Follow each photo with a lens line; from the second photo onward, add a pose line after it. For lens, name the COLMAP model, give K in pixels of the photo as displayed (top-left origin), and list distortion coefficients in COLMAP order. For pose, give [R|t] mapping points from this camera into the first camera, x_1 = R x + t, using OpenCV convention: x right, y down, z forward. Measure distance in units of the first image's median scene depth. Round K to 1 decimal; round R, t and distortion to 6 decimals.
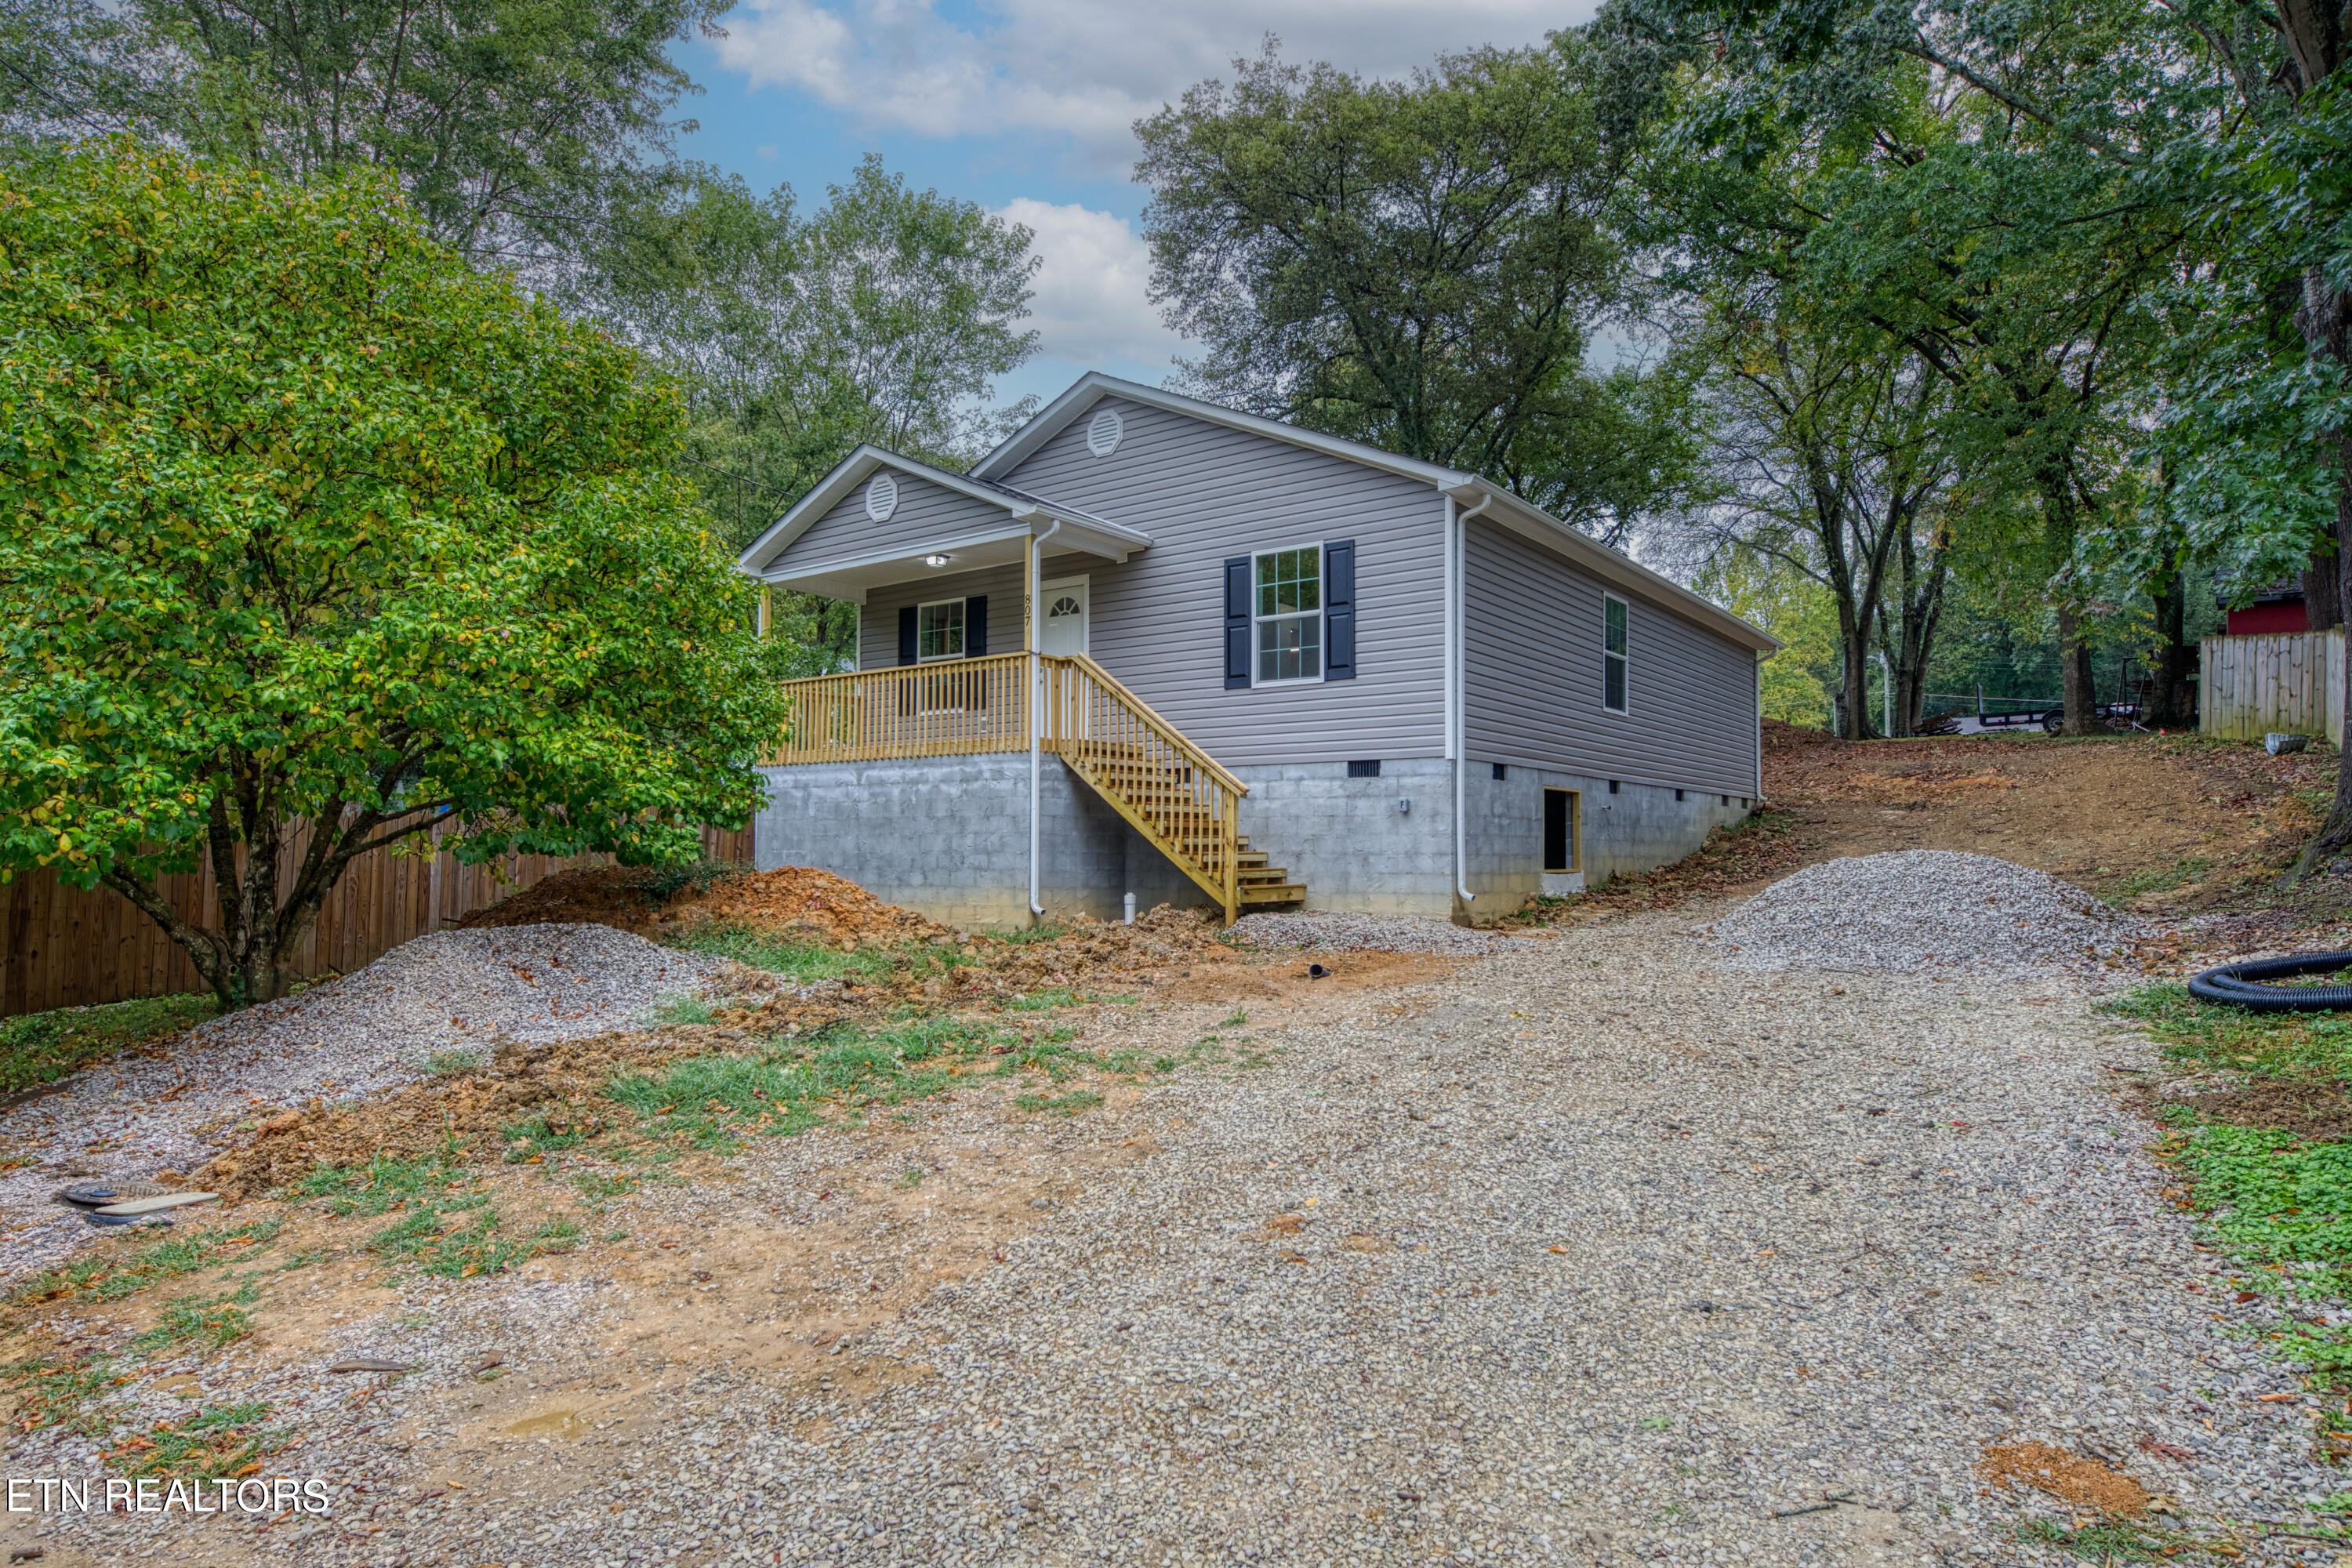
lens RADIAL K [[1361.1, 0, 1178.0], [0, 1361.1, 787.0], [0, 0, 1]] dist [0.018188, -0.000517]
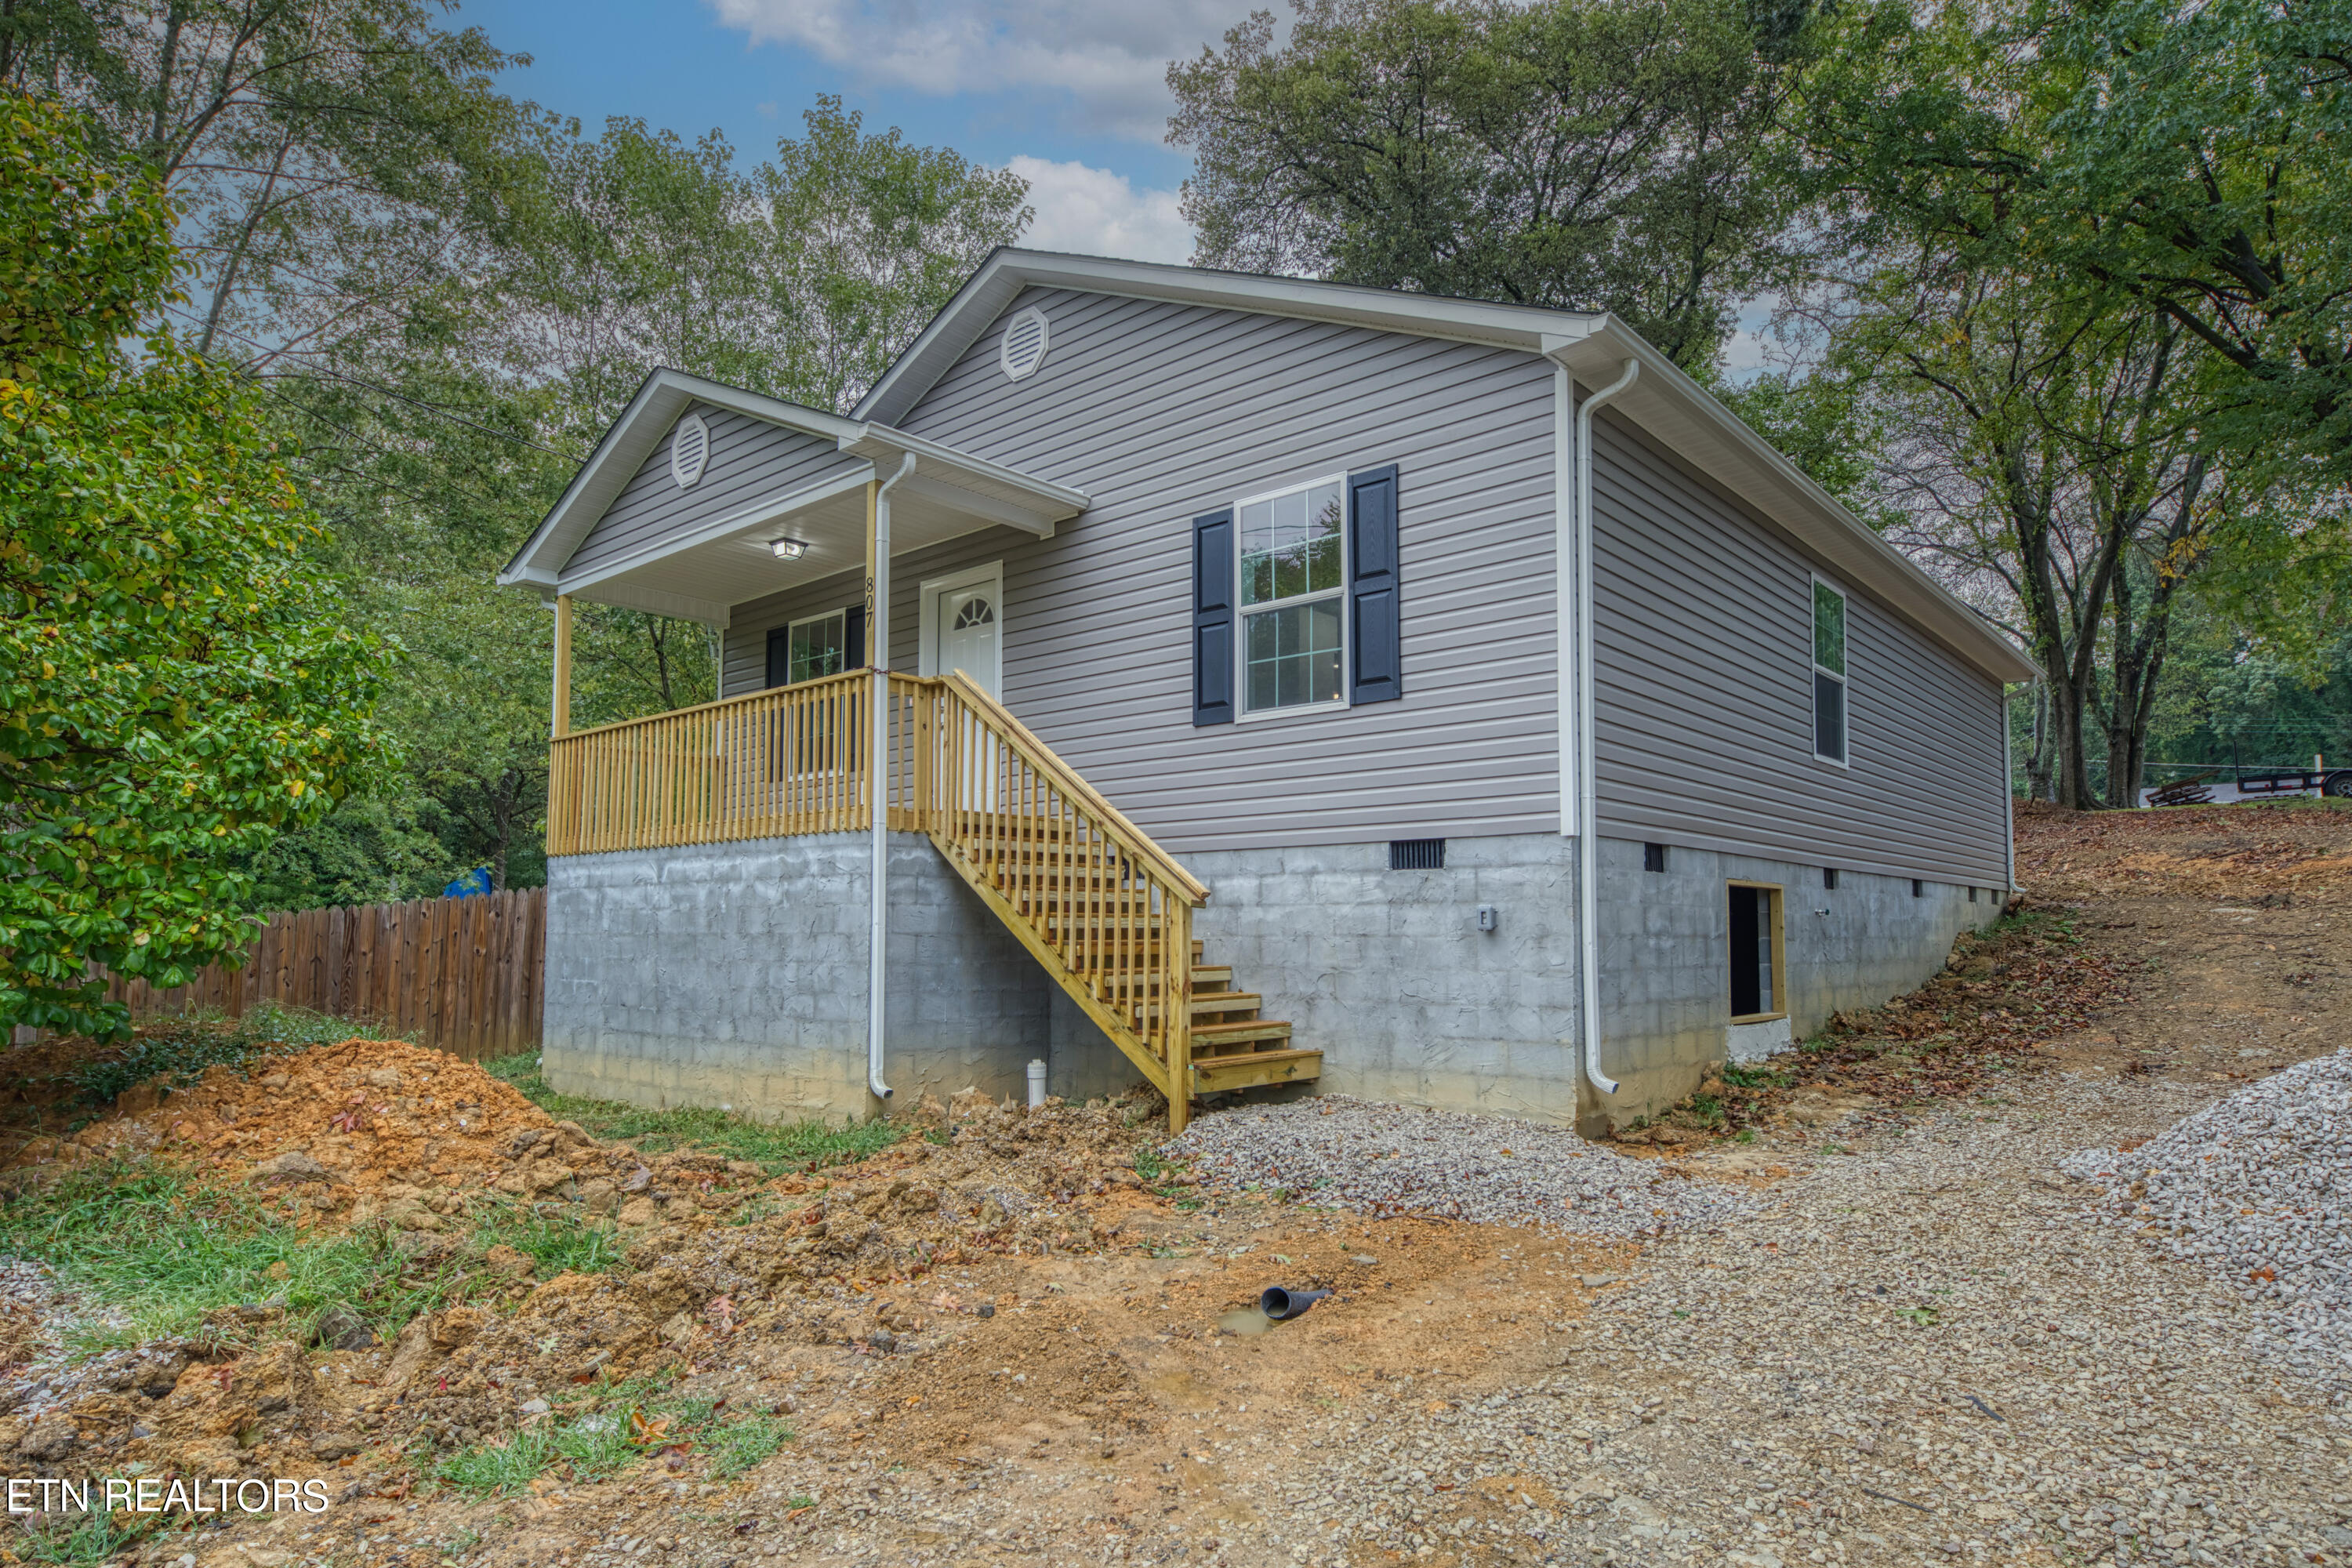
lens RADIAL K [[1361.1, 0, 1174.0], [0, 1361.1, 839.3], [0, 0, 1]] dist [0.018188, -0.000517]
pose [[0.996517, -0.008134, -0.082997, 0.074205], [0.006291, 0.999728, -0.022438, -0.006798], [0.083157, 0.021838, 0.996297, 0.376032]]
